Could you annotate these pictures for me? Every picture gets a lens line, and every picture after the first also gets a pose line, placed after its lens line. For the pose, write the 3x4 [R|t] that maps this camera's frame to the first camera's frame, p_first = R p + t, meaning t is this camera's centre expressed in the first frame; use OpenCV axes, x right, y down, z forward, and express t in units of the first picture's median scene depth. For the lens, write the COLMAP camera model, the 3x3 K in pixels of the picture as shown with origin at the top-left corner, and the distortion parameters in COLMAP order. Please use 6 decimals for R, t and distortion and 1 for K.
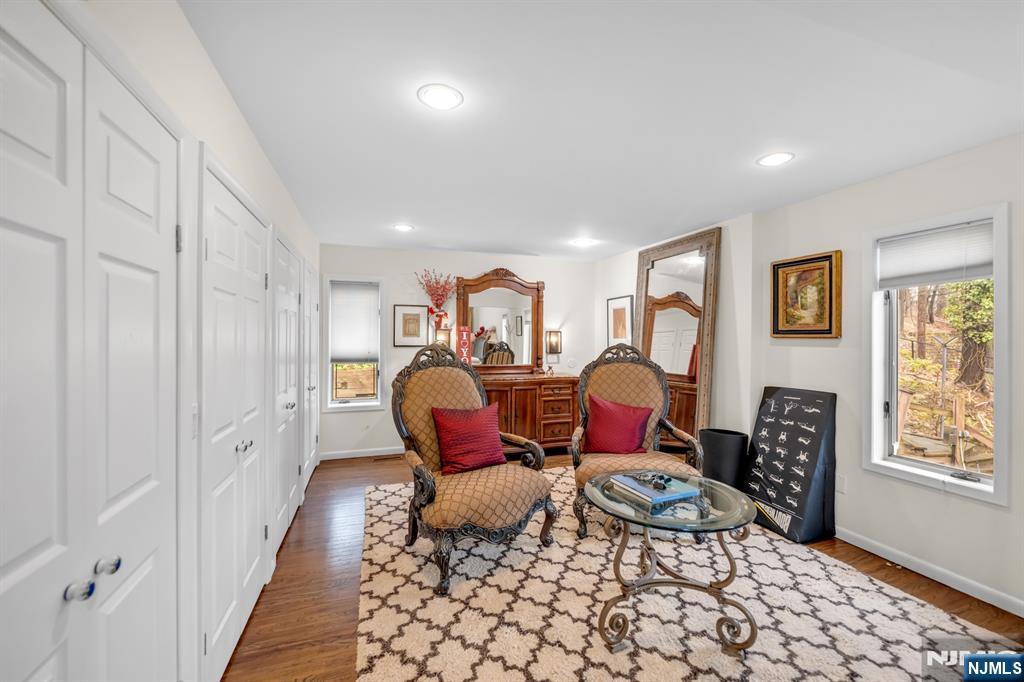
lens RADIAL K [[419.6, 0, 511.4], [0, 419.6, 337.6], [0, 0, 1]] dist [0.000295, 0.000275]
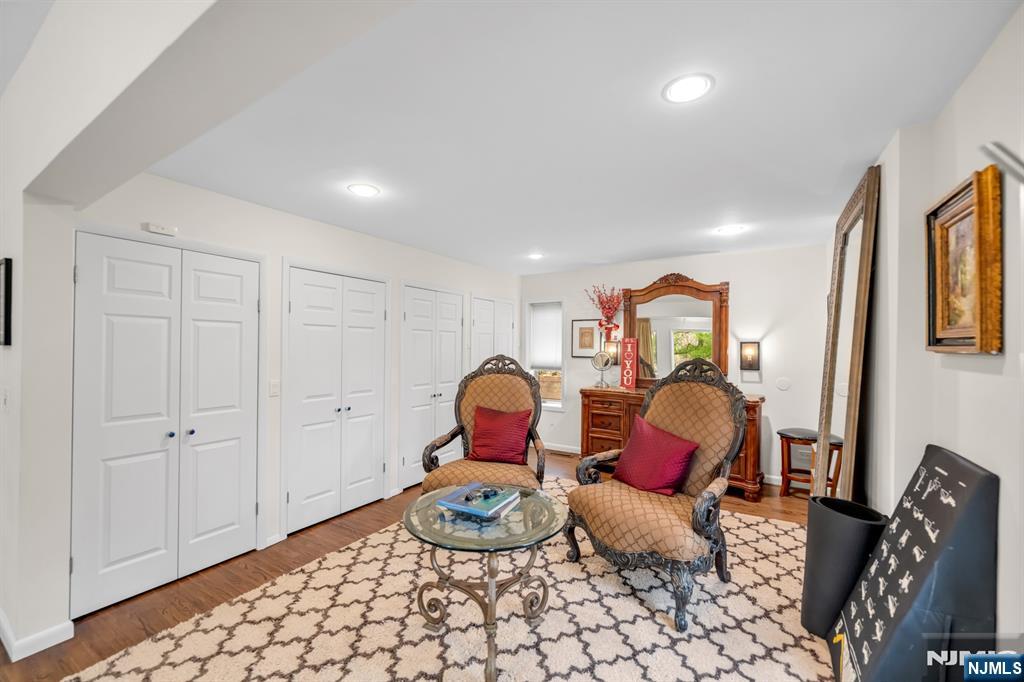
lens RADIAL K [[408.1, 0, 508.8], [0, 408.1, 343.9], [0, 0, 1]] dist [-0.000407, -0.000159]
pose [[0.628718, -0.005705, -0.777612, 0.673668], [-0.002479, 0.999953, -0.009340, -0.005242], [0.777629, 0.007800, 0.628675, 0.255477]]
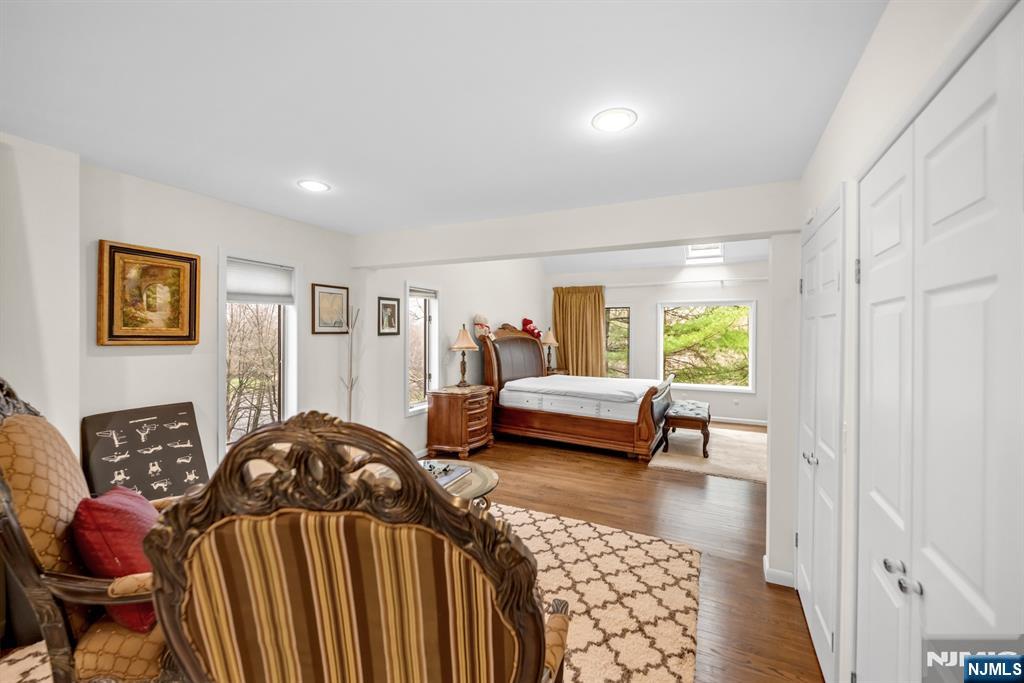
lens RADIAL K [[400.3, 0, 528.1], [0, 400.3, 338.6], [0, 0, 1]] dist [0.000163, 0.000054]
pose [[-0.711938, -0.007458, 0.702203, -0.374035], [-0.006269, 0.999971, 0.004265, -0.018968], [-0.702215, -0.001366, -0.711964, 0.971039]]
